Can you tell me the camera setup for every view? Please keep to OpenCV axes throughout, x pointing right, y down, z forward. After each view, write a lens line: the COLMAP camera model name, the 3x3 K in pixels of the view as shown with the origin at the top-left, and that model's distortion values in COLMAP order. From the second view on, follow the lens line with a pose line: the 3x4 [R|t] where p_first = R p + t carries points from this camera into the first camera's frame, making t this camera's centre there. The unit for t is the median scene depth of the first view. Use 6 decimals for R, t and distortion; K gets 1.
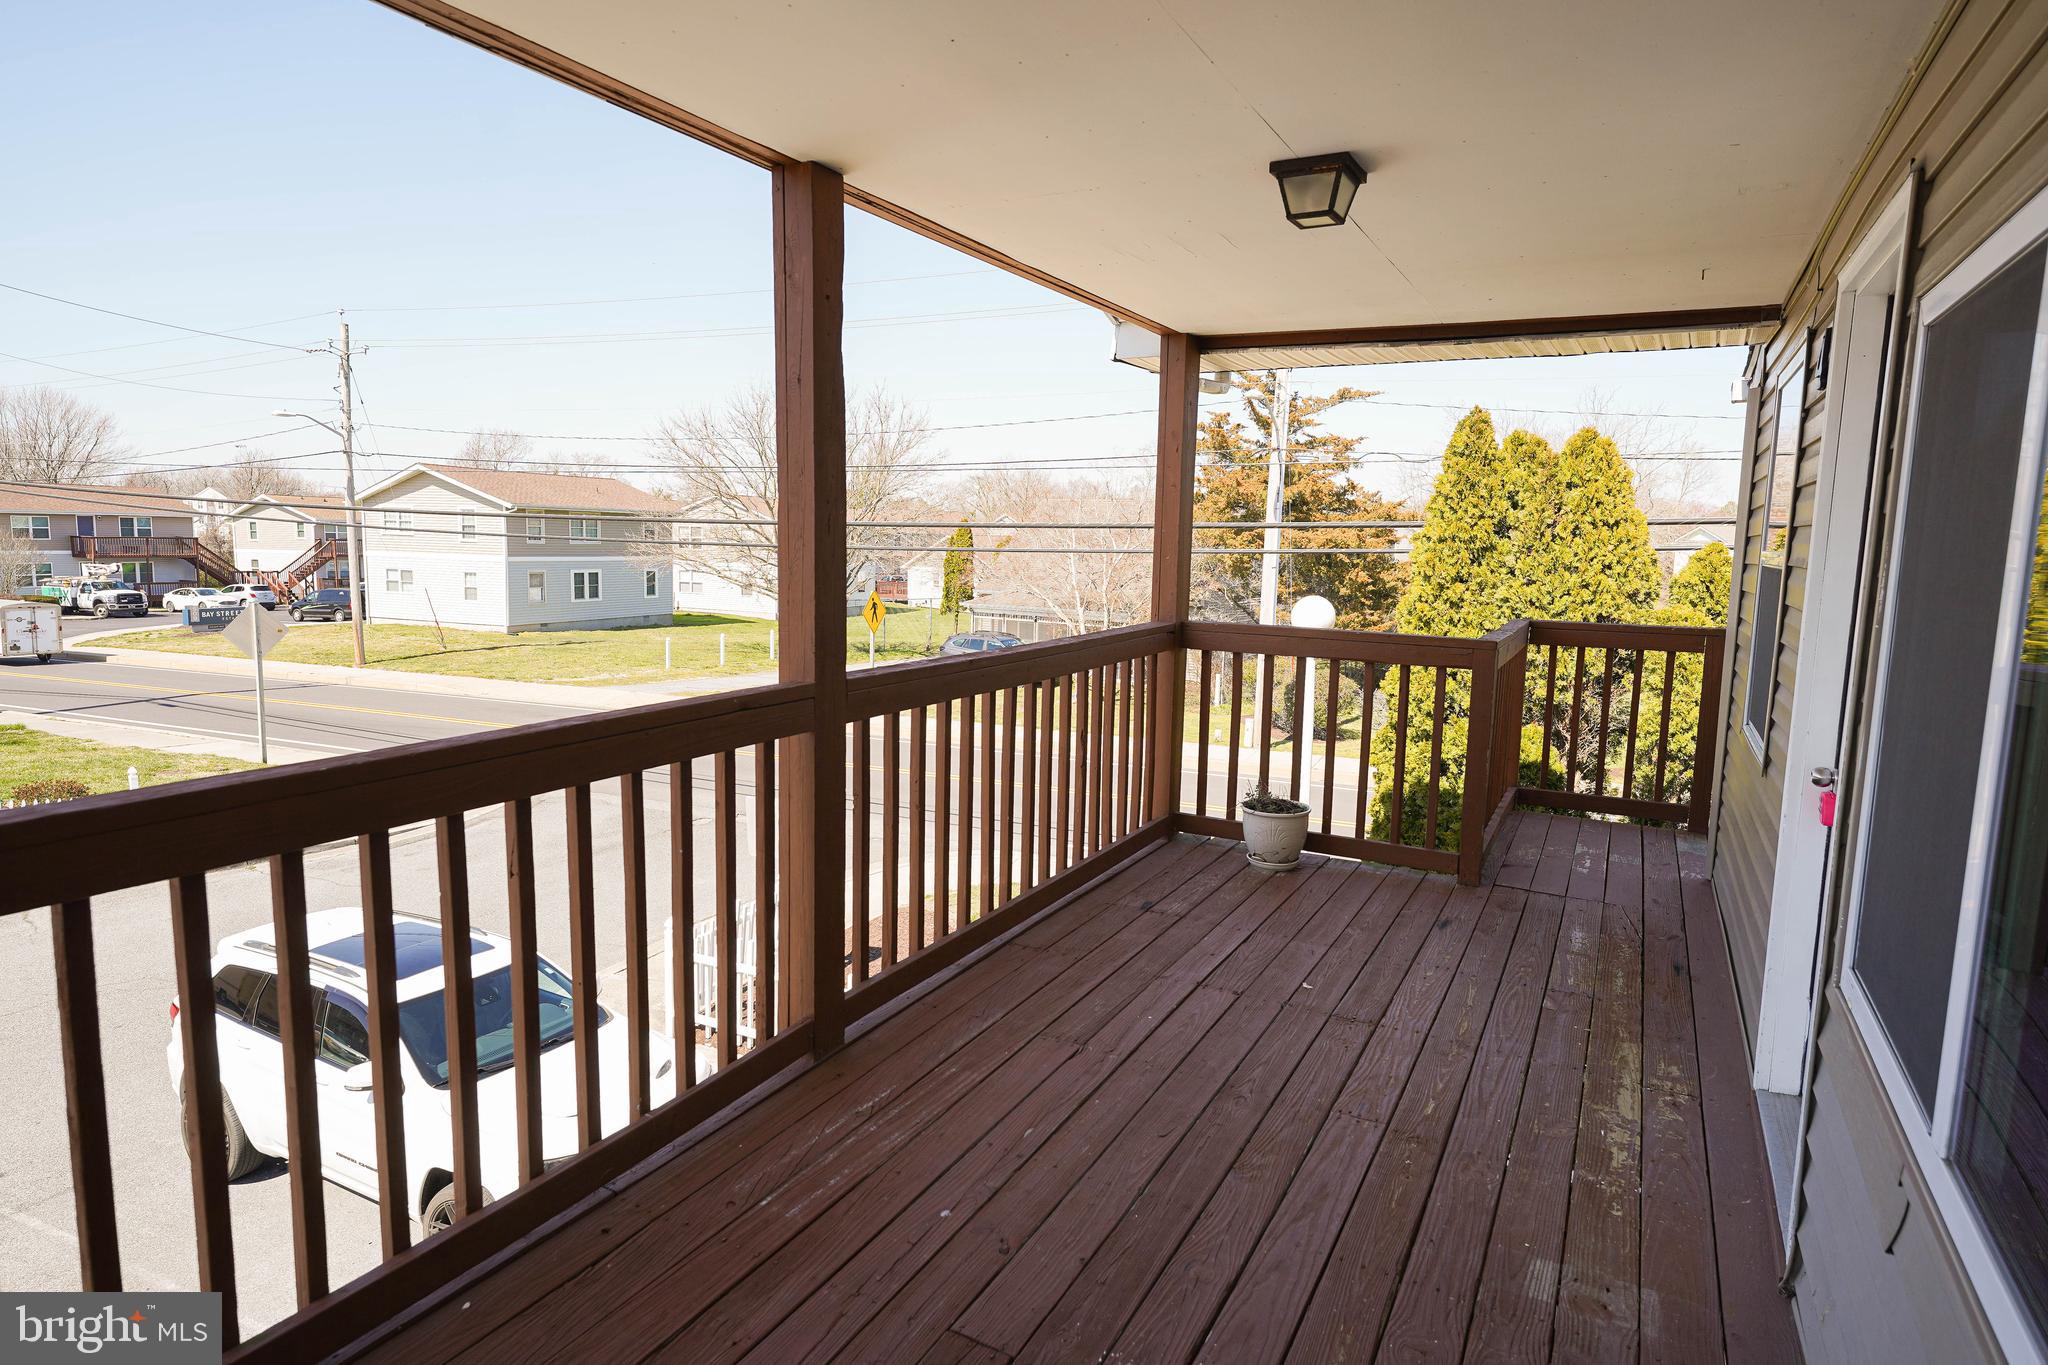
lens RADIAL K [[1158.4, 0, 1028.9], [0, 1158.4, 678.7], [0, 0, 1]] dist [-0.000258, 0.002056]
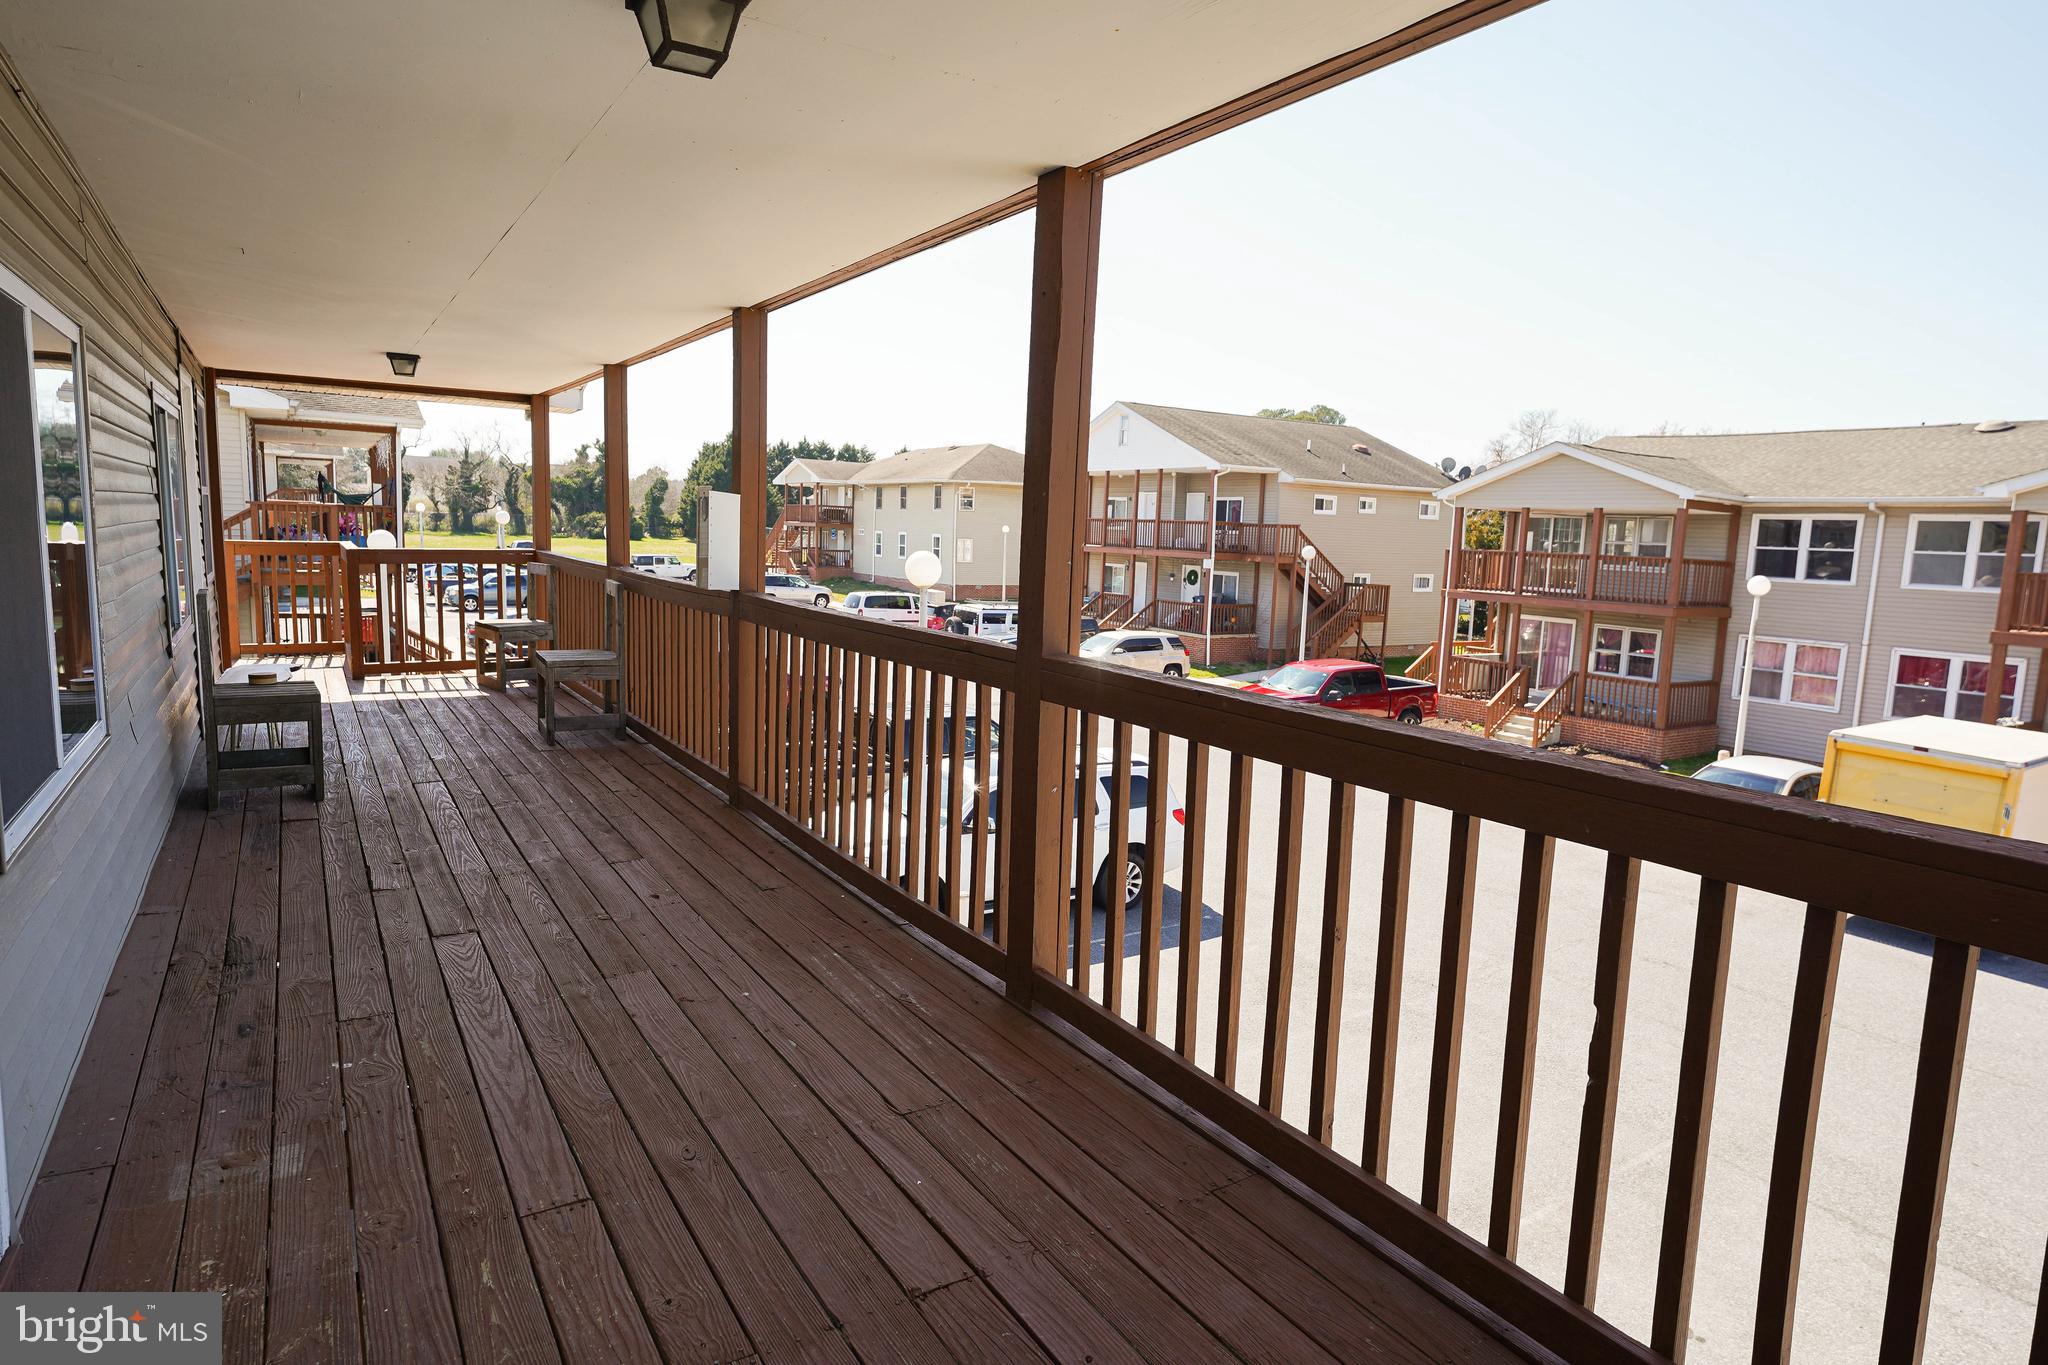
lens RADIAL K [[1158.4, 0, 1029.3], [0, 1158.4, 684.2], [0, 0, 1]] dist [-0.000258, 0.002056]
pose [[-0.495257, 0.078690, -0.865175, 0.840782], [-0.158650, 0.970950, 0.179128, -0.181423], [0.854137, 0.225975, -0.468386, 1.676553]]
